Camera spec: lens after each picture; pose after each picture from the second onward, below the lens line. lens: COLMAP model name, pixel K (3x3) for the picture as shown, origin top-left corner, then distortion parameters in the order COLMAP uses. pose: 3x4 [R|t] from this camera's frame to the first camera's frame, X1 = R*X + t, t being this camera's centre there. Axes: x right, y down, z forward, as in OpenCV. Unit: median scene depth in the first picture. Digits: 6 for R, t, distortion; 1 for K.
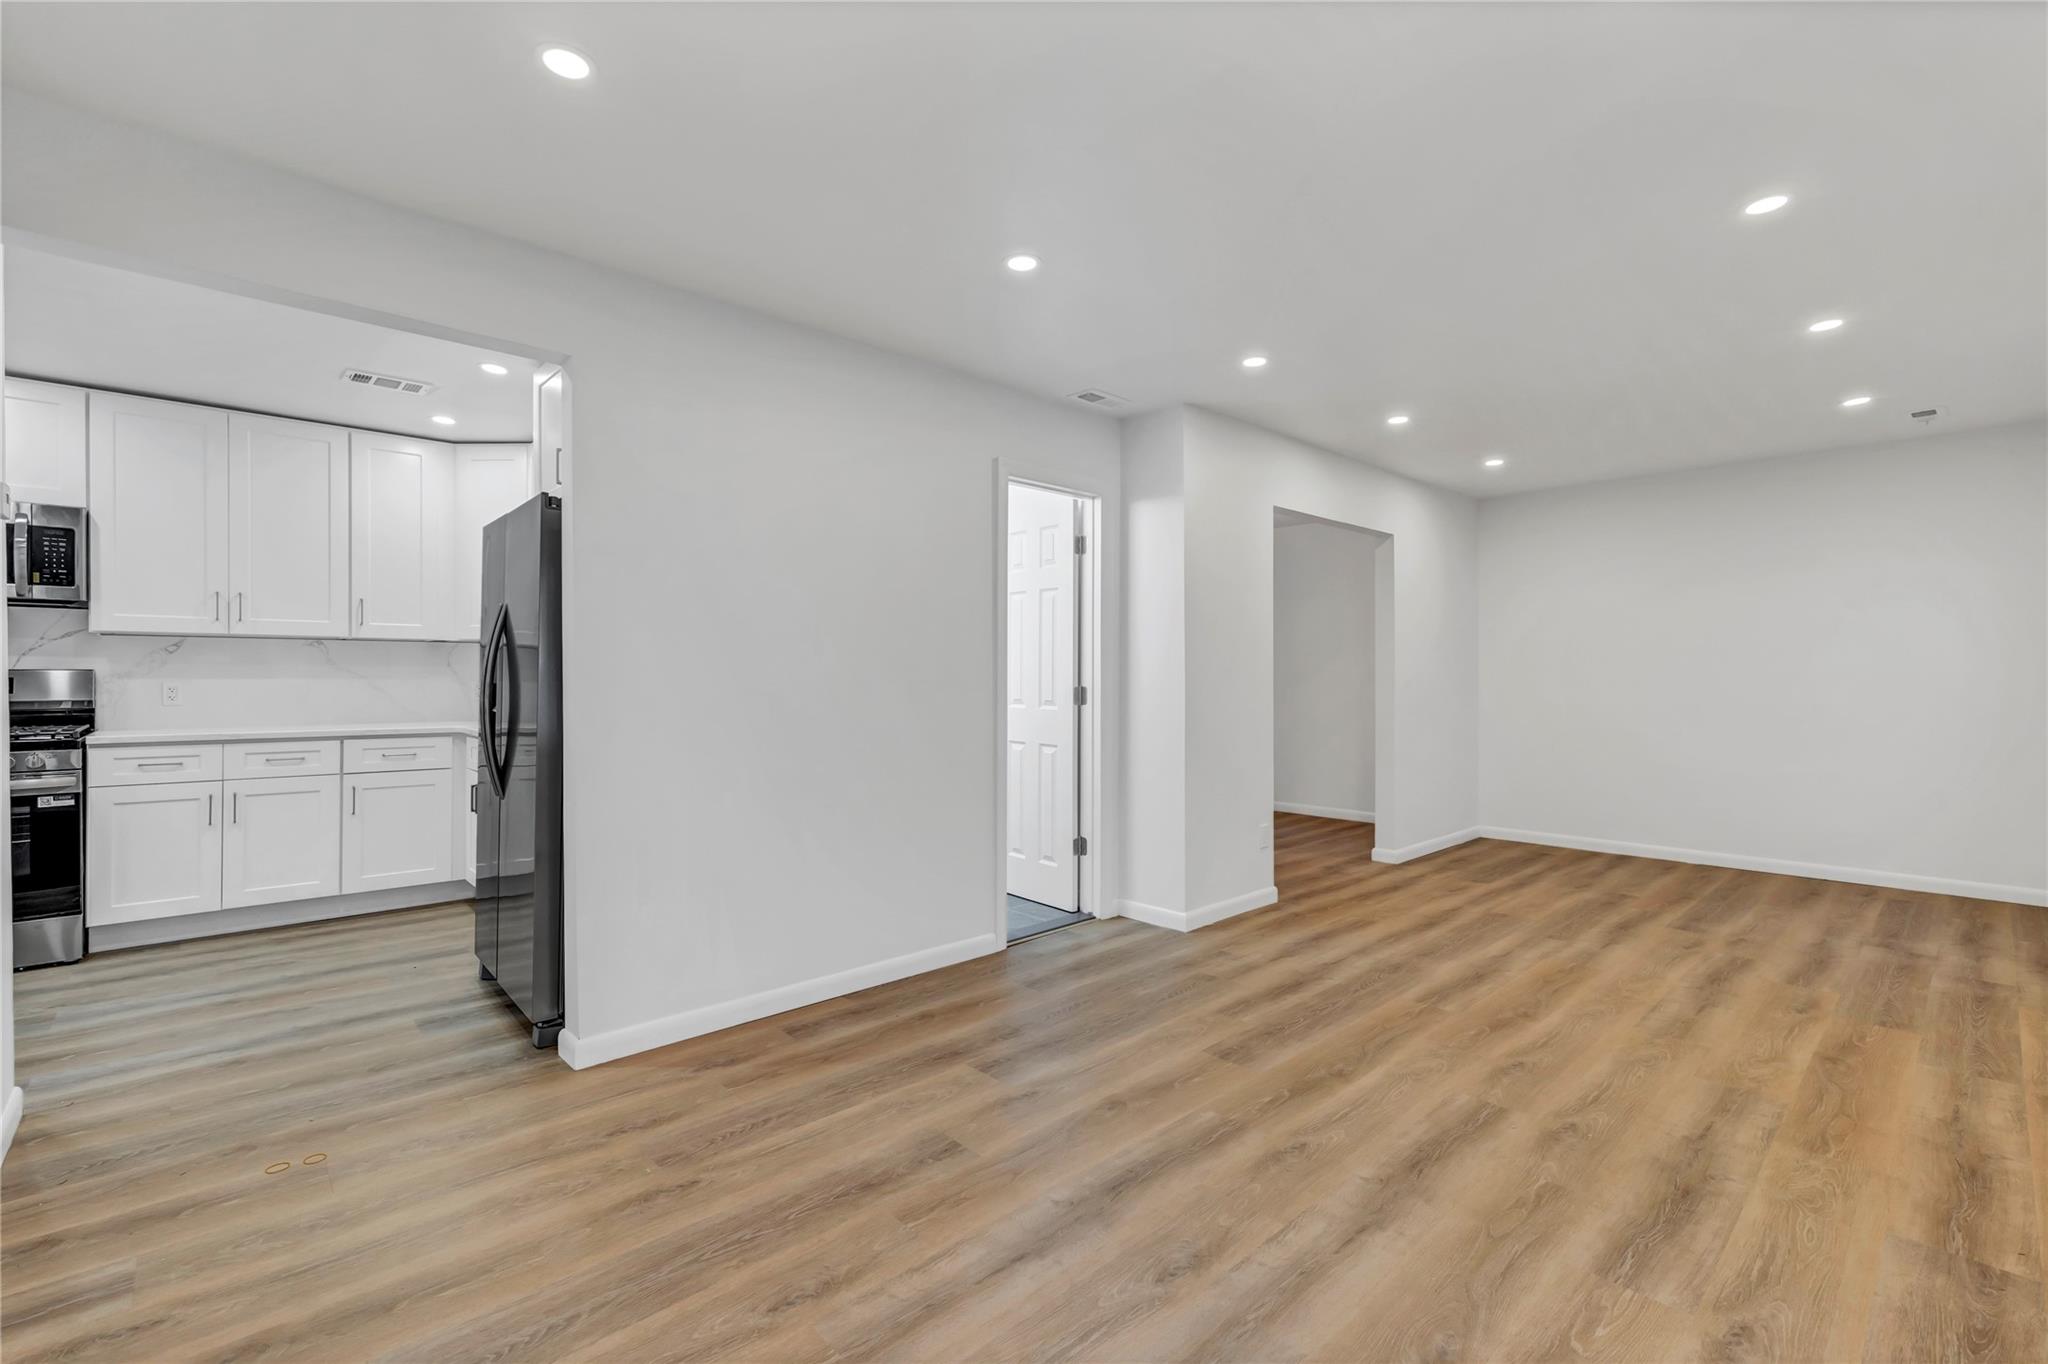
lens RADIAL K [[877.6, 0, 1006.7], [0, 877.6, 677.2], [0, 0, 1]] dist [0.002470, 0.000562]
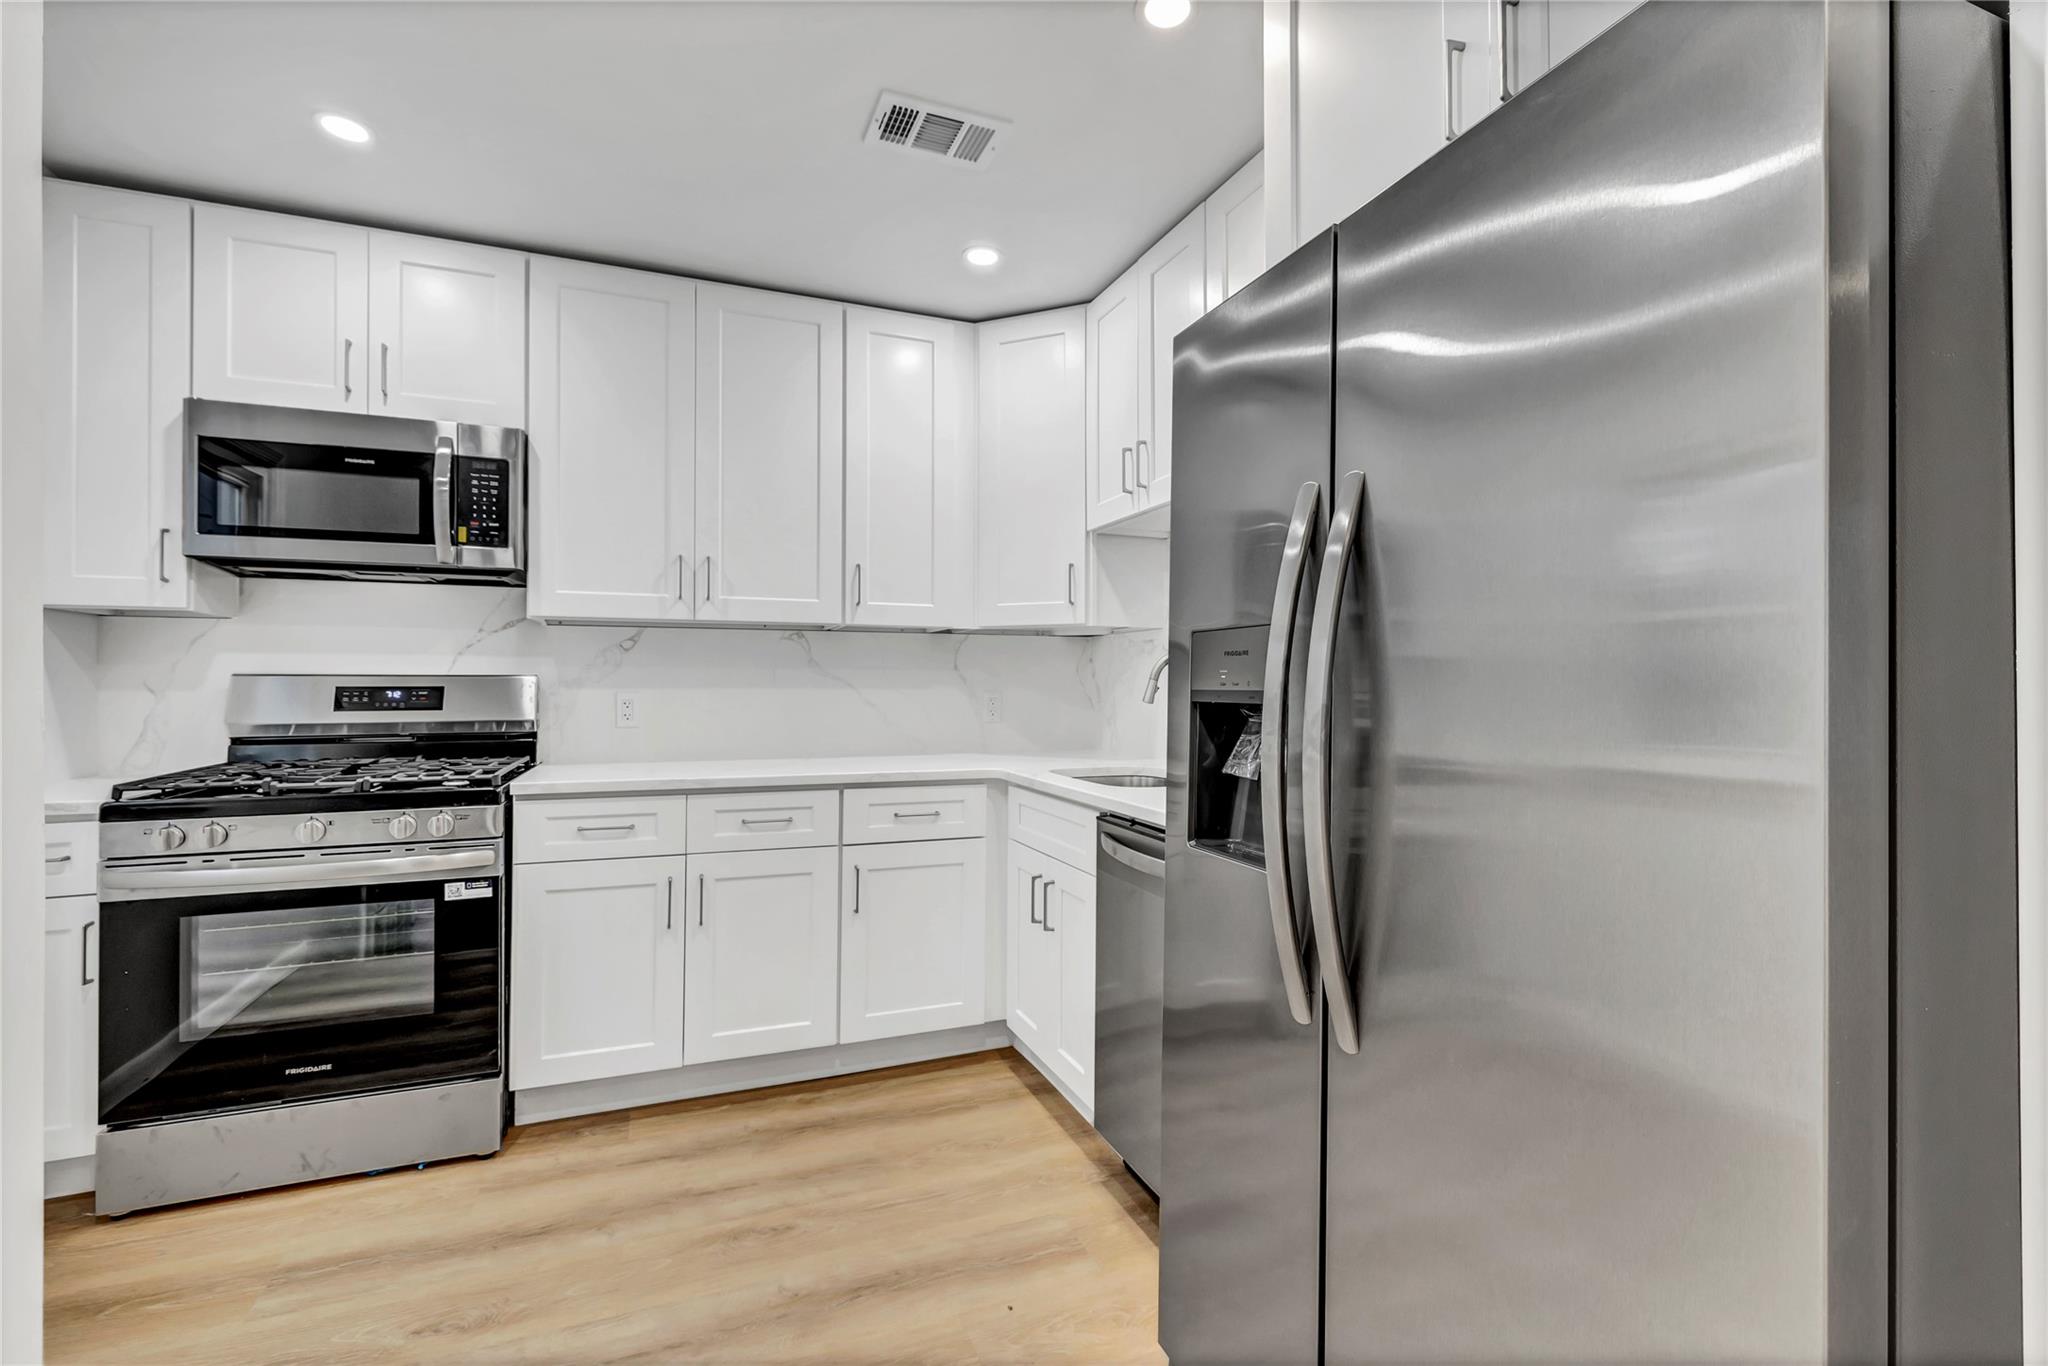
lens RADIAL K [[877.6, 0, 1018.3], [0, 877.6, 673.4], [0, 0, 1]] dist [0.002470, 0.000562]
pose [[0.934800, -0.002203, -0.355167, -0.573121], [-0.002006, 0.999932, -0.011483, -0.003178], [0.355169, 0.011447, 0.934732, 0.638417]]
